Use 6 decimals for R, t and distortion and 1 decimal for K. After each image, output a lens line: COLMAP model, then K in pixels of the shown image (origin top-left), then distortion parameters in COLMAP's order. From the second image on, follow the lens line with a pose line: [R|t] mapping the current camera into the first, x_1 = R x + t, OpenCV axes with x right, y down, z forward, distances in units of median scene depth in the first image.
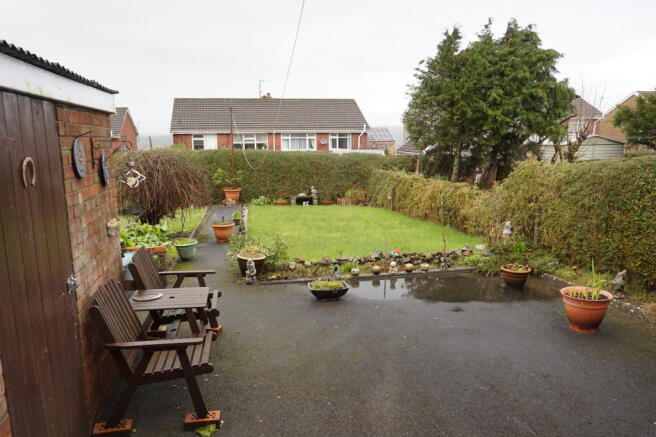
lens RADIAL K [[444.5, 0, 327.4], [0, 444.5, 217.3], [0, 0, 1]] dist [-0.013136, -0.004968]
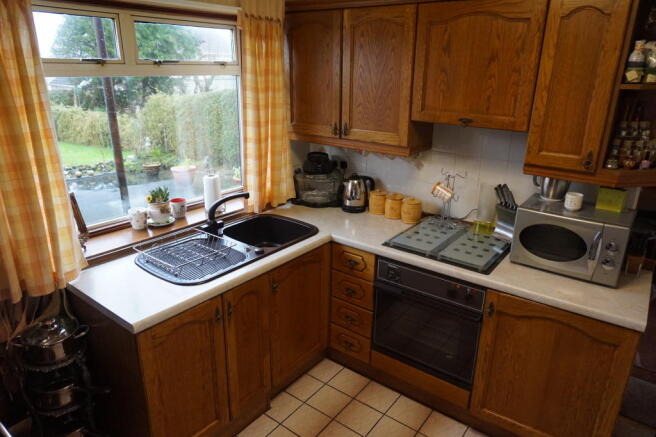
lens RADIAL K [[444.5, 0, 326.1], [0, 444.5, 219.9], [0, 0, 1]] dist [-0.013136, -0.004968]
pose [[0.770058, -0.187456, 0.609812, -0.053847], [0.091446, 0.978420, 0.185290, 0.037605], [-0.631386, -0.086919, 0.770582, -0.336477]]
